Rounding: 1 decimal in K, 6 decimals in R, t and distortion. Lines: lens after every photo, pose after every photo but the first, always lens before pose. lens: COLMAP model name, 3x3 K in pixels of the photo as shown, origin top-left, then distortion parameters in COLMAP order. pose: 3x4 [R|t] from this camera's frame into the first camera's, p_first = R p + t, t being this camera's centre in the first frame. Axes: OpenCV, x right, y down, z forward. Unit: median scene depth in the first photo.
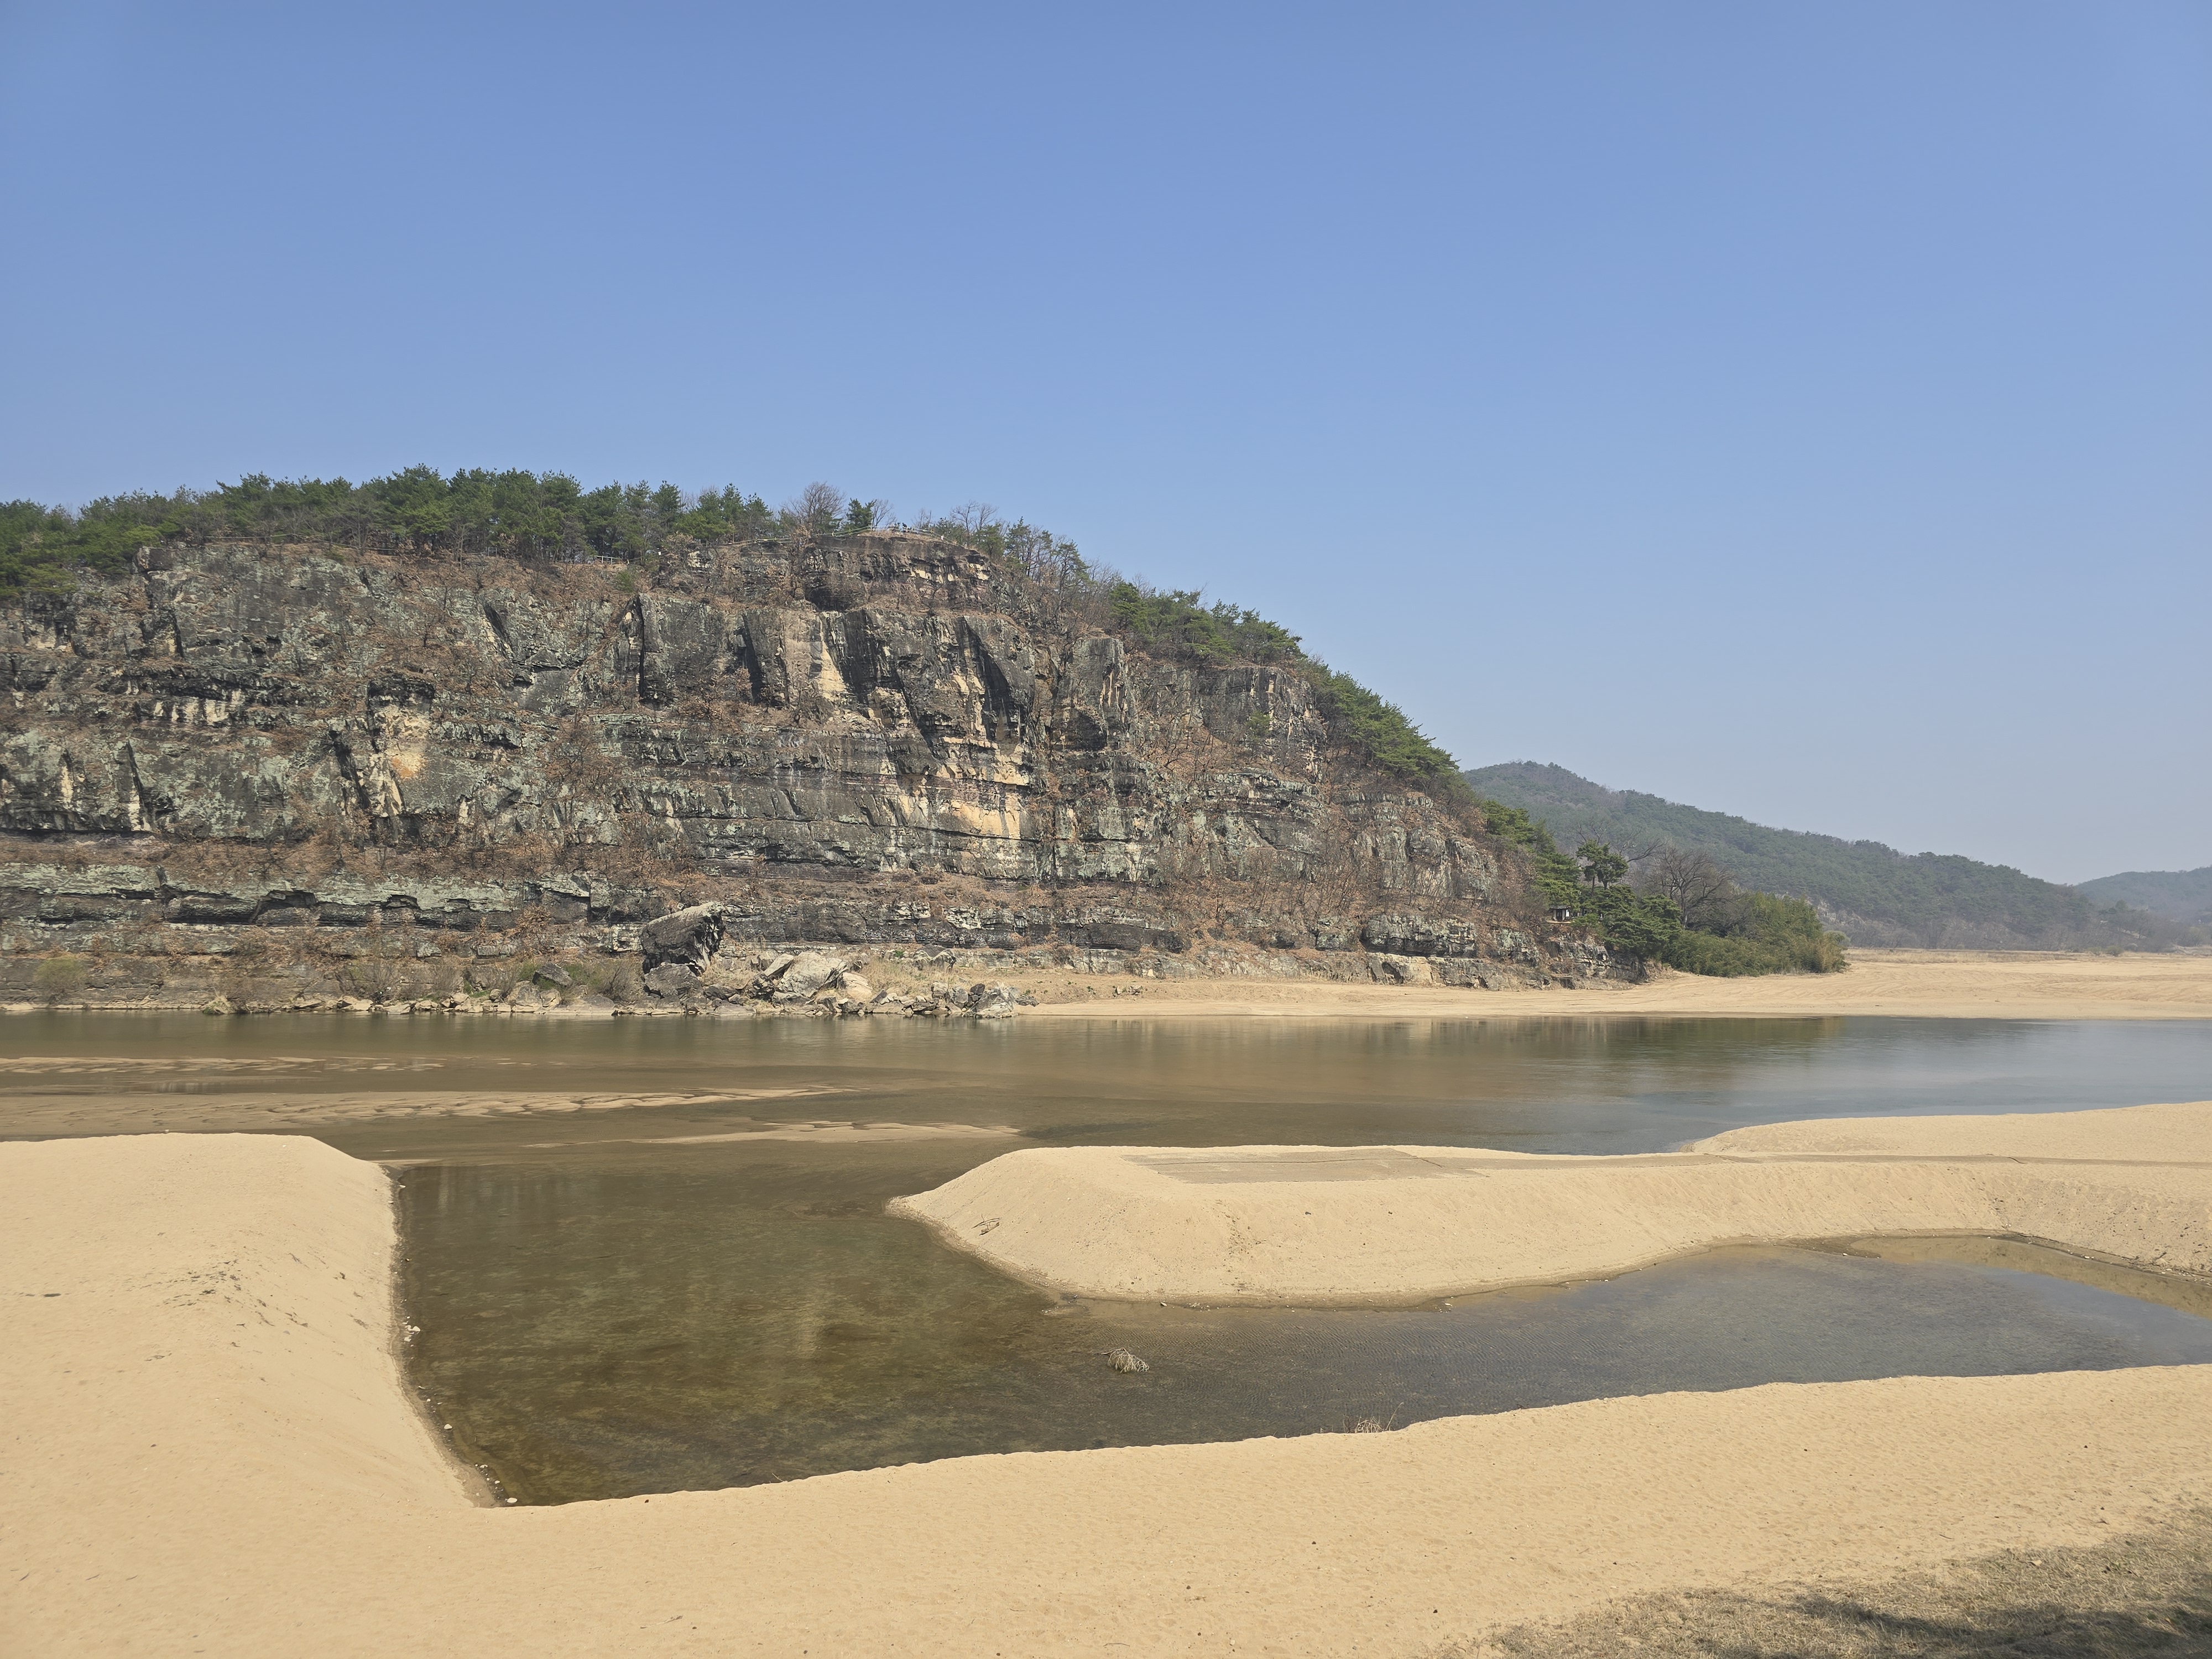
lens RADIAL K [[1470.5, 0, 1122.9], [0, 1470.5, 818.8], [0, 0, 1]] dist [0.111345, -0.100984]
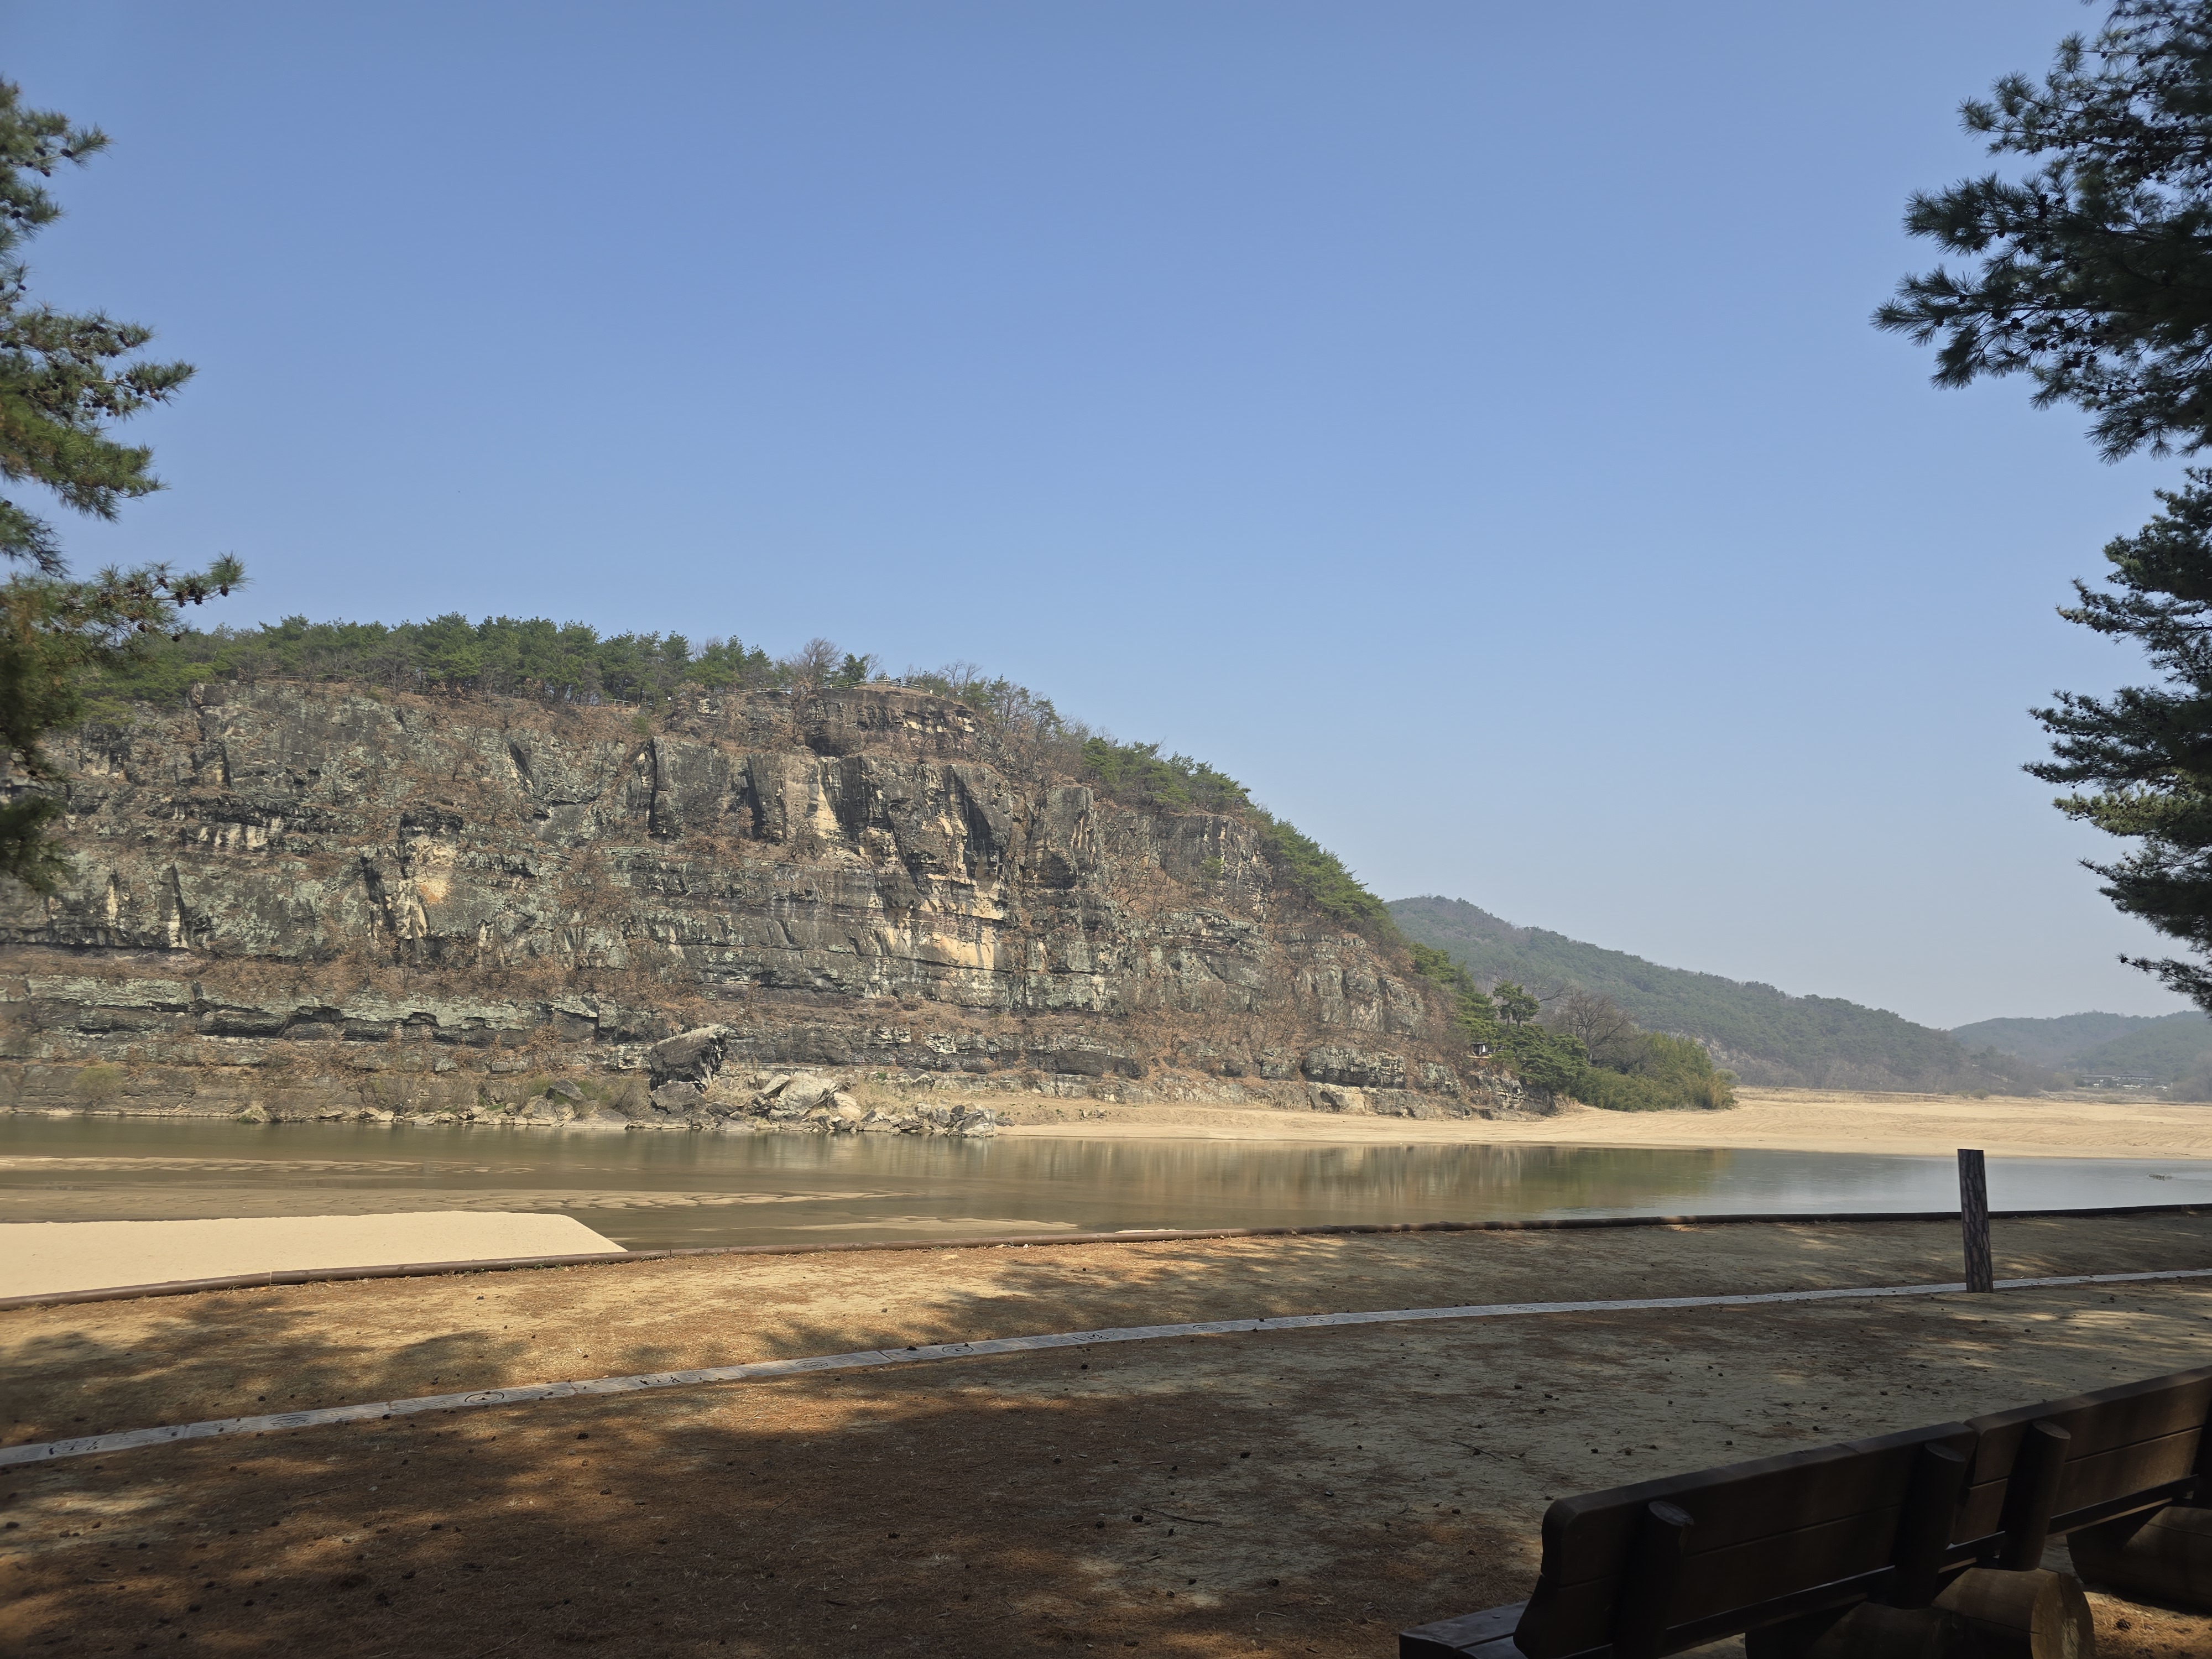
lens RADIAL K [[1463.2, 0, 1144.9], [0, 1463.2, 823.4], [0, 0, 1]] dist [0.082198, -0.074048]
pose [[0.997216, 0.029884, 0.068322, -0.040792], [-0.024171, 0.996259, -0.082971, -0.007742], [-0.070546, 0.081088, 0.994207, -0.096094]]
